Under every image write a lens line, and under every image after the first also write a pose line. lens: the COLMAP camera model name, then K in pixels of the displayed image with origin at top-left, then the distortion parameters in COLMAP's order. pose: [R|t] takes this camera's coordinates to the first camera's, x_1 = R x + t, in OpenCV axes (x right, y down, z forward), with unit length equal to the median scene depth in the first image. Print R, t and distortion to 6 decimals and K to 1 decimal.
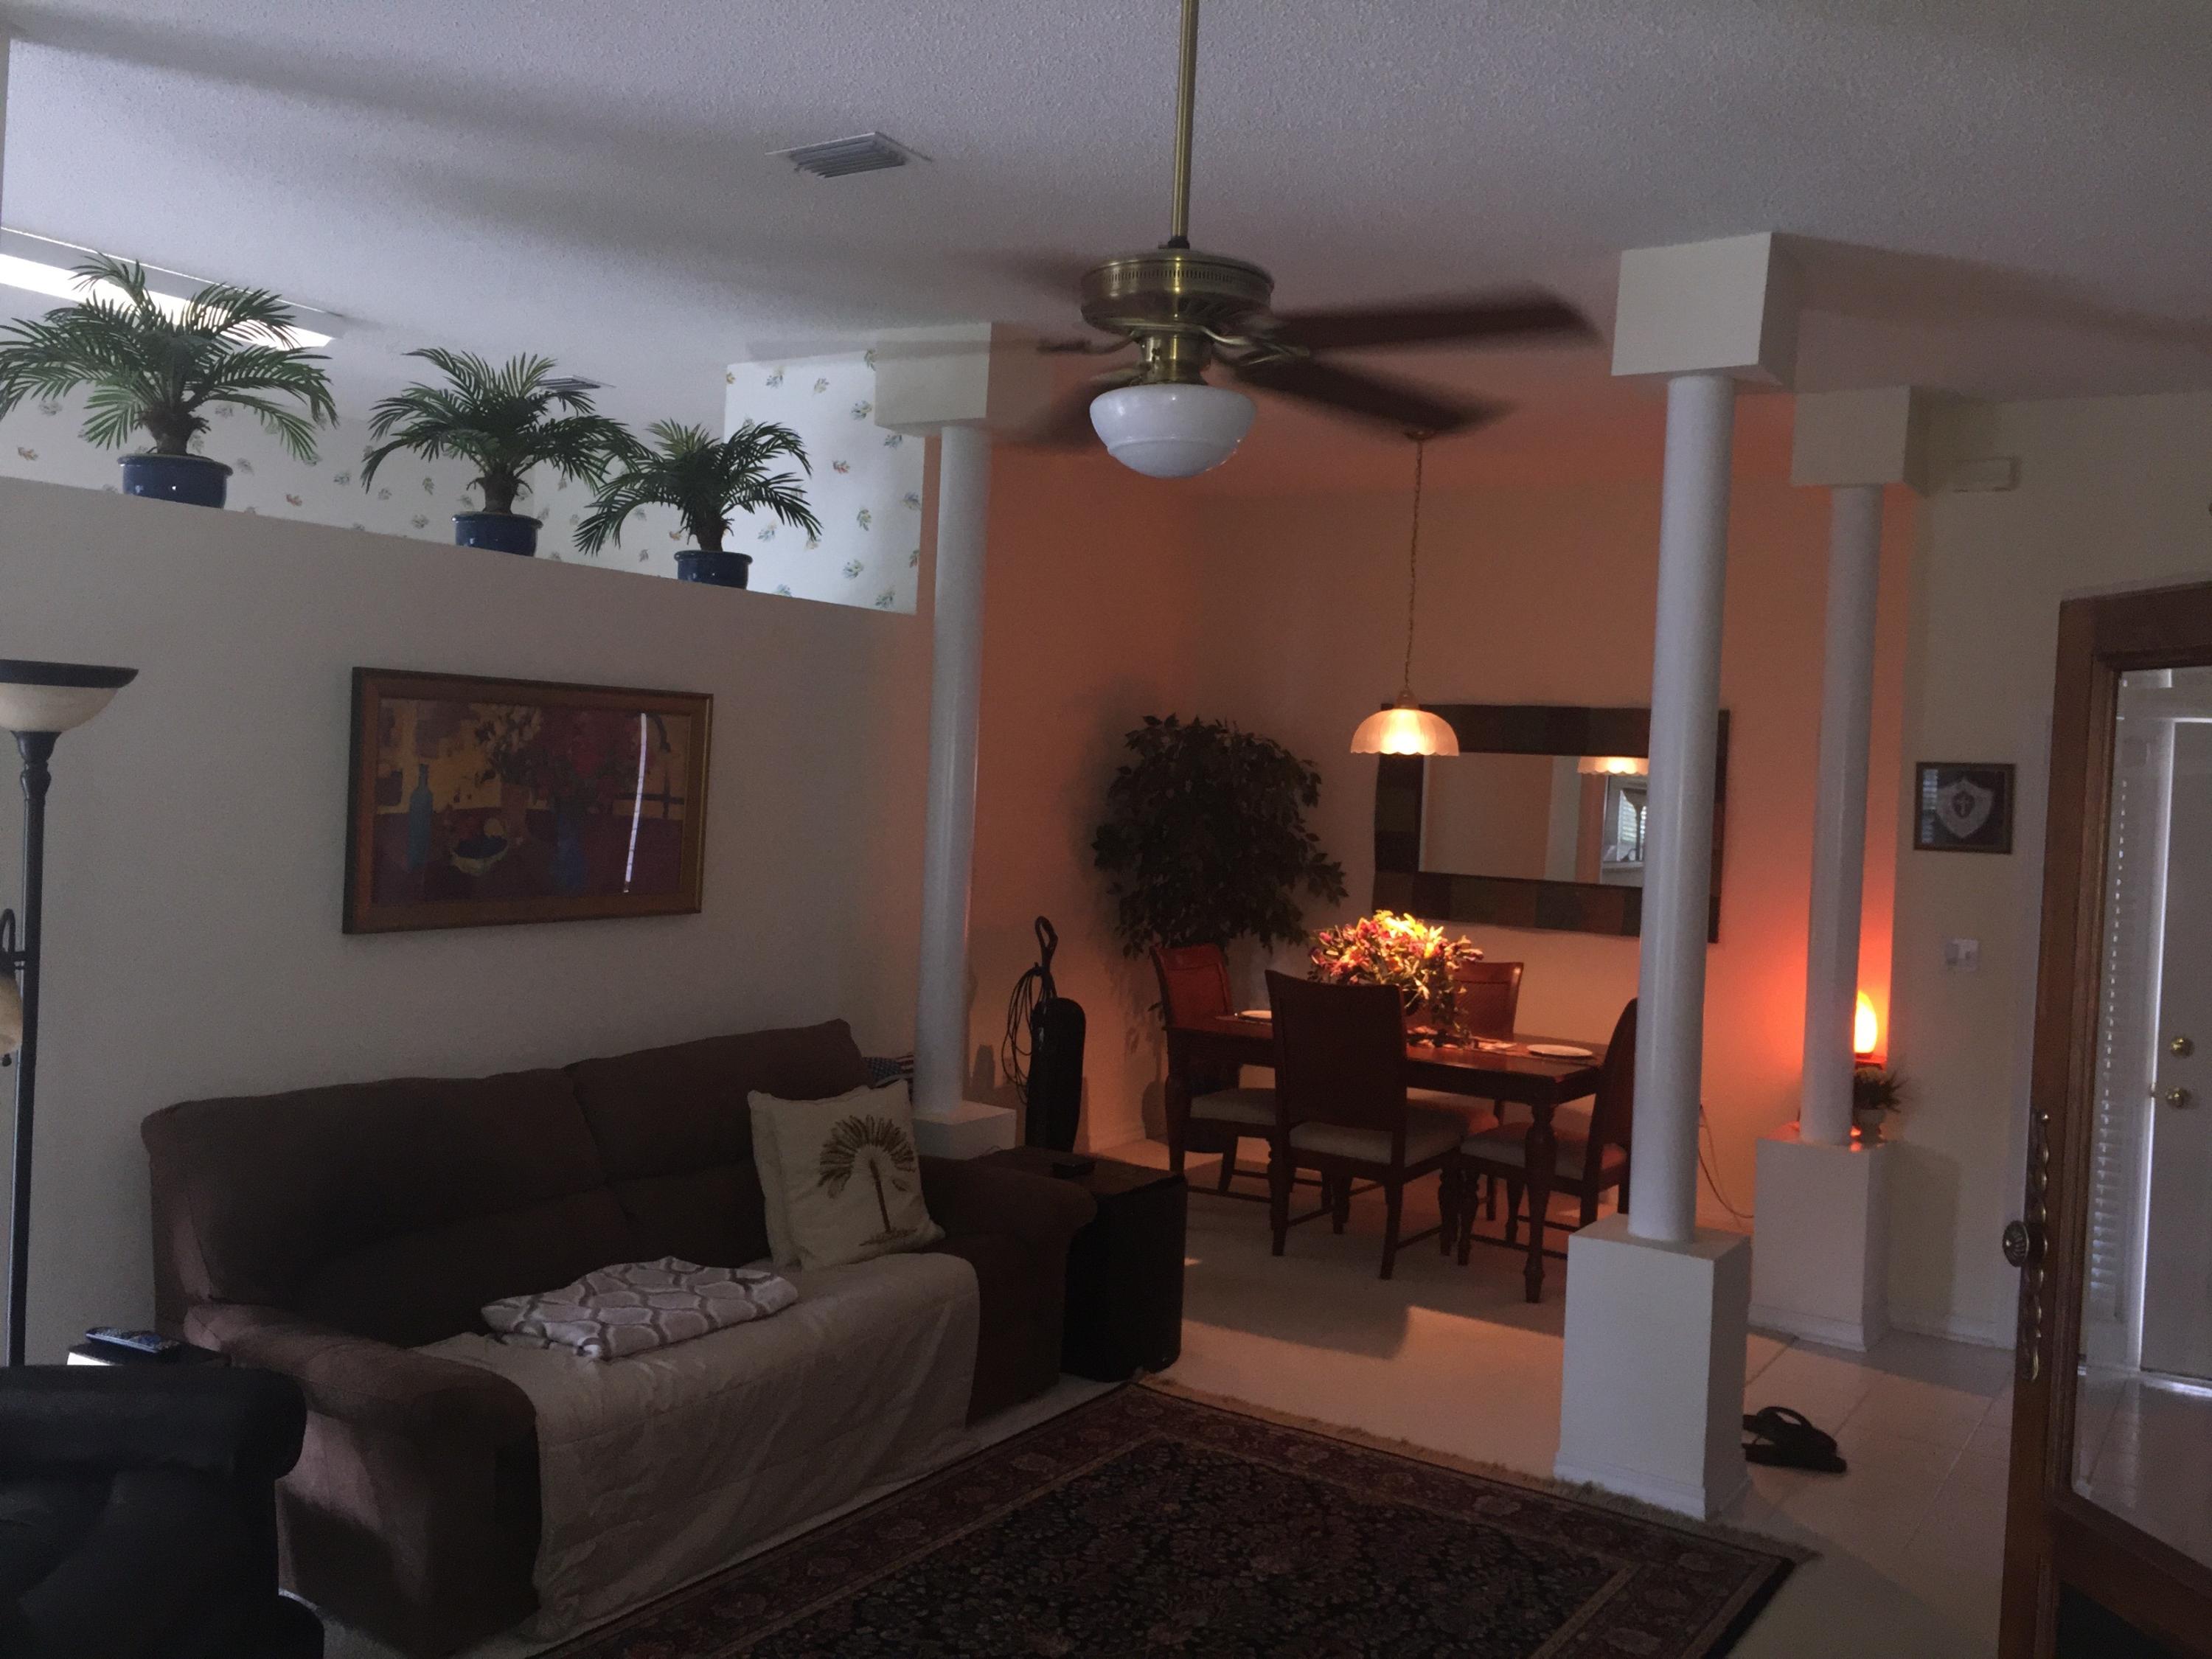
lens RADIAL K [[1900.8, 0, 1059.6], [0, 1900.8, 799.7], [0, 0, 1]] dist [0.089561, -0.217872]
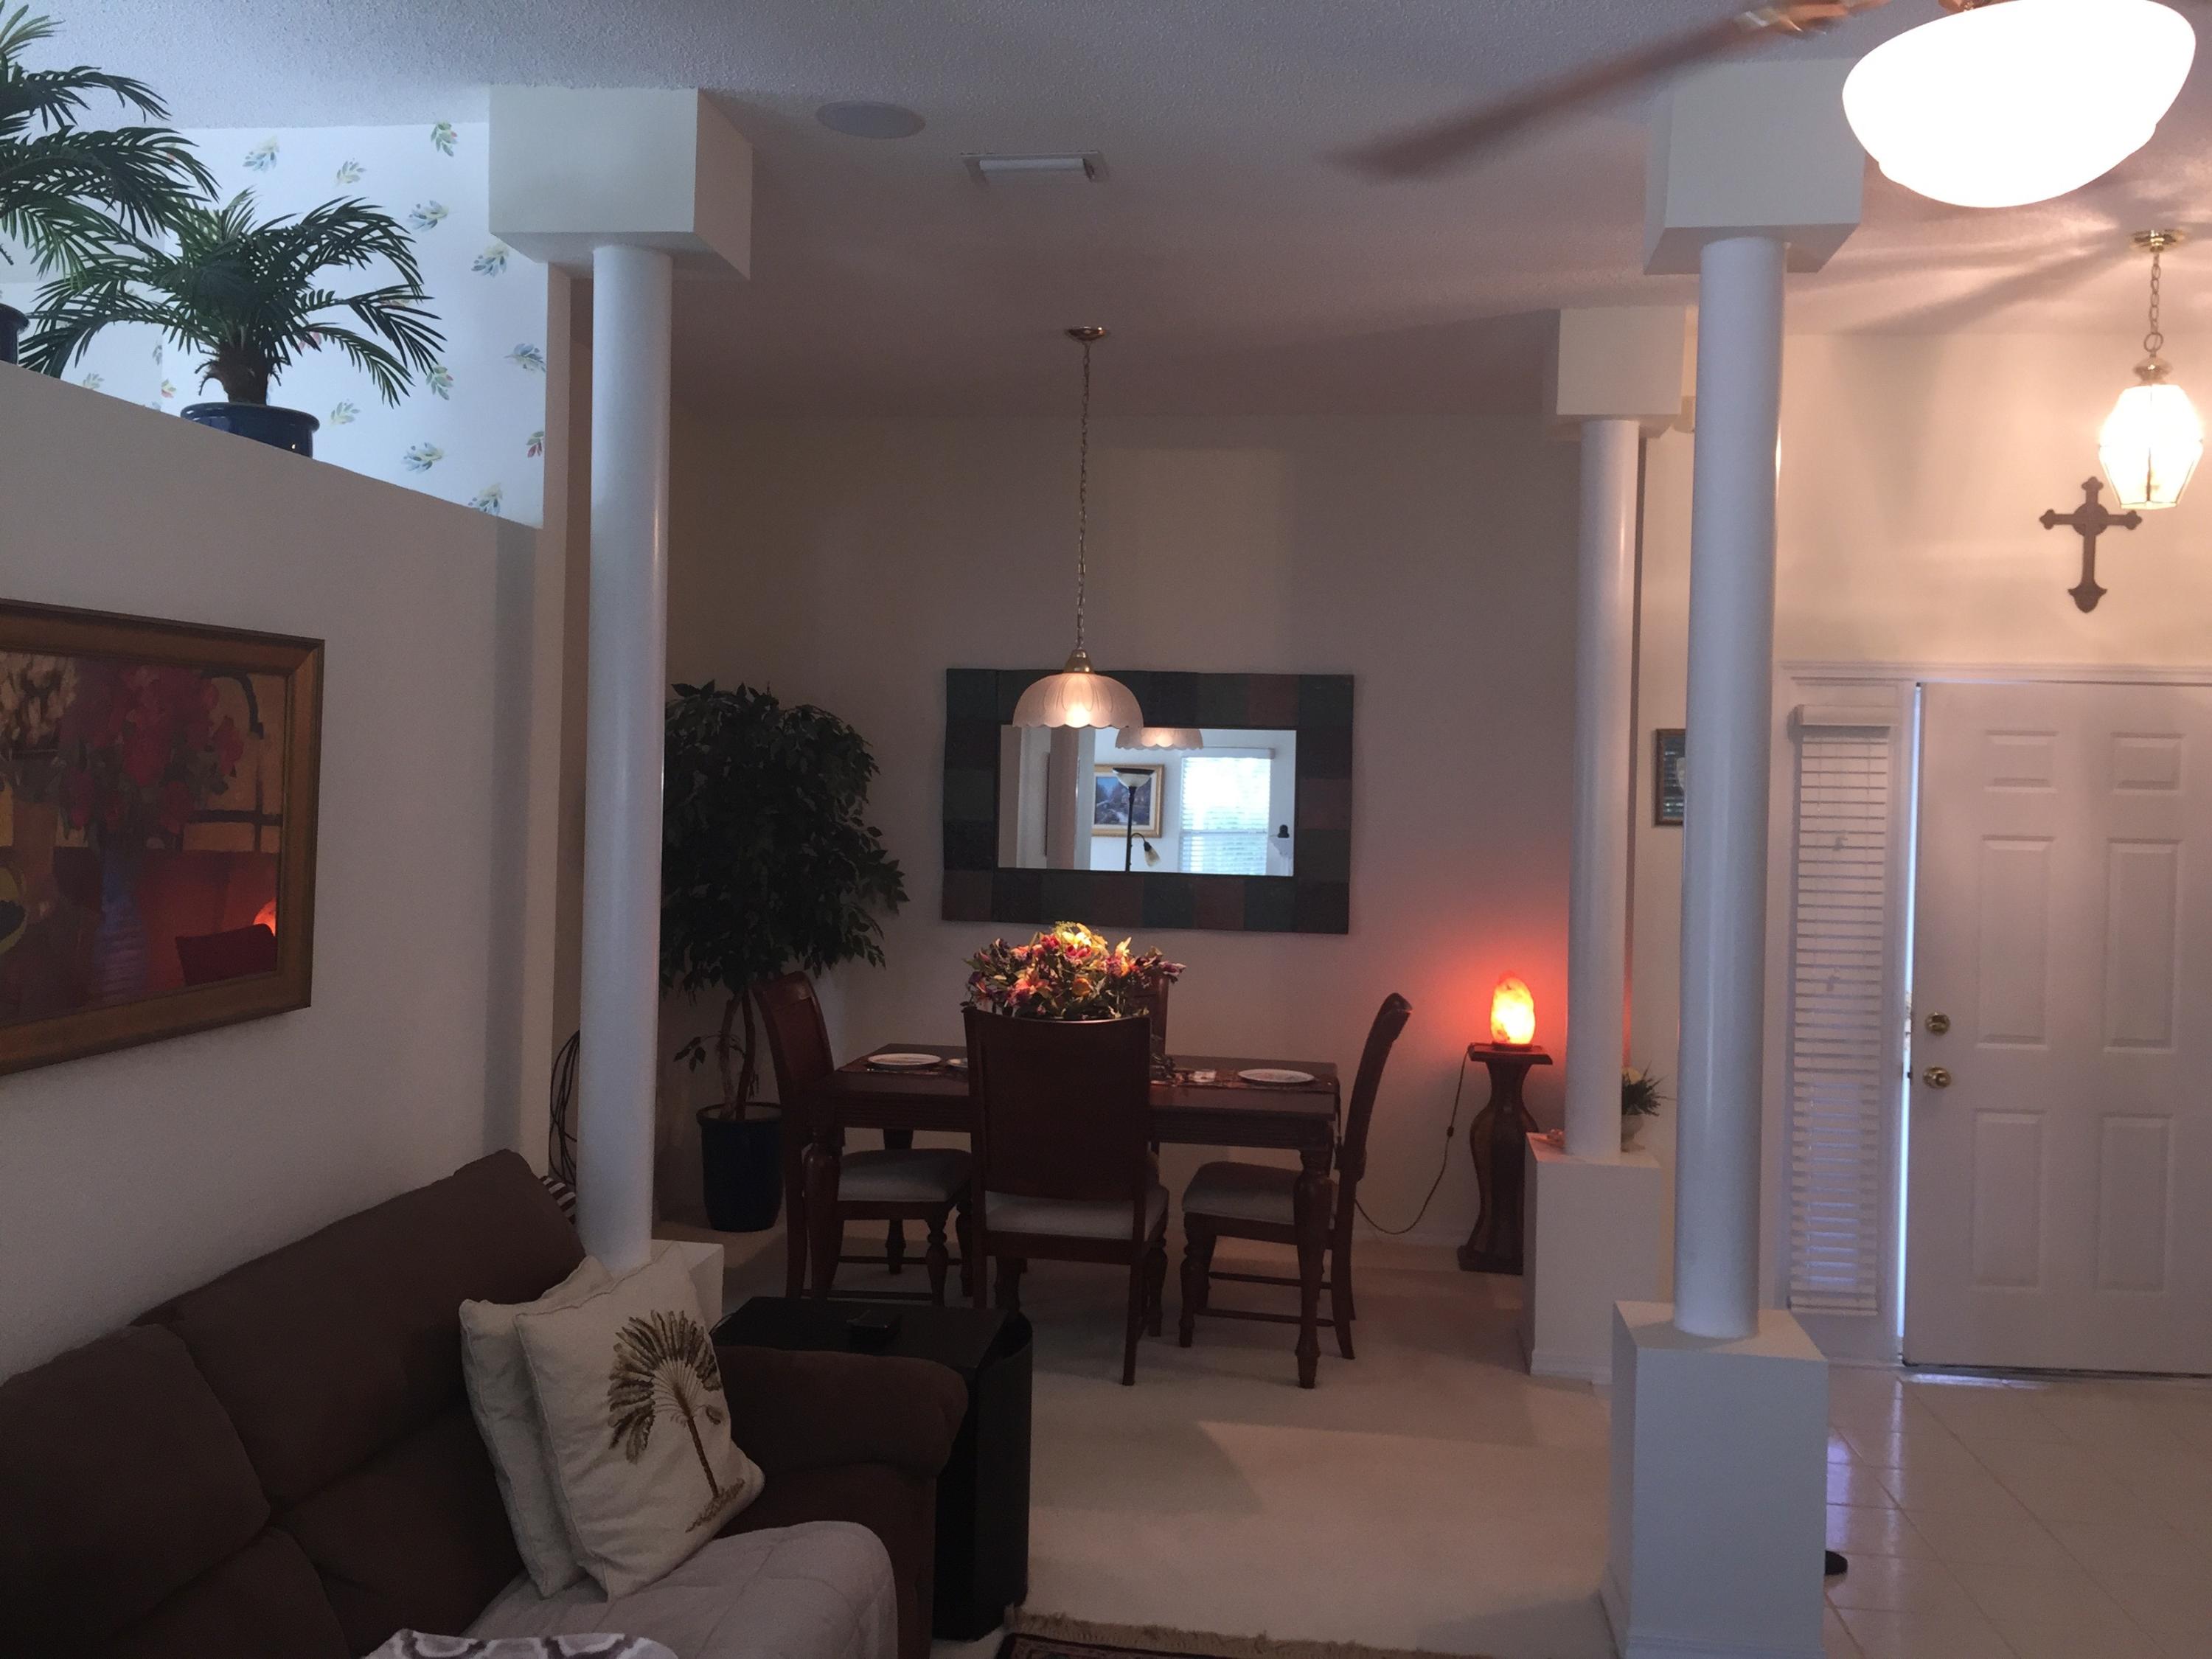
lens RADIAL K [[1911.7, 0, 1071.3], [0, 1911.7, 814.0], [0, 0, 1]] dist [0.087959, -0.124728]
pose [[0.902394, -0.031348, 0.429771, -0.216620], [0.022754, 0.999425, 0.025122, -0.009976], [-0.430311, -0.012891, 0.902589, 0.327871]]
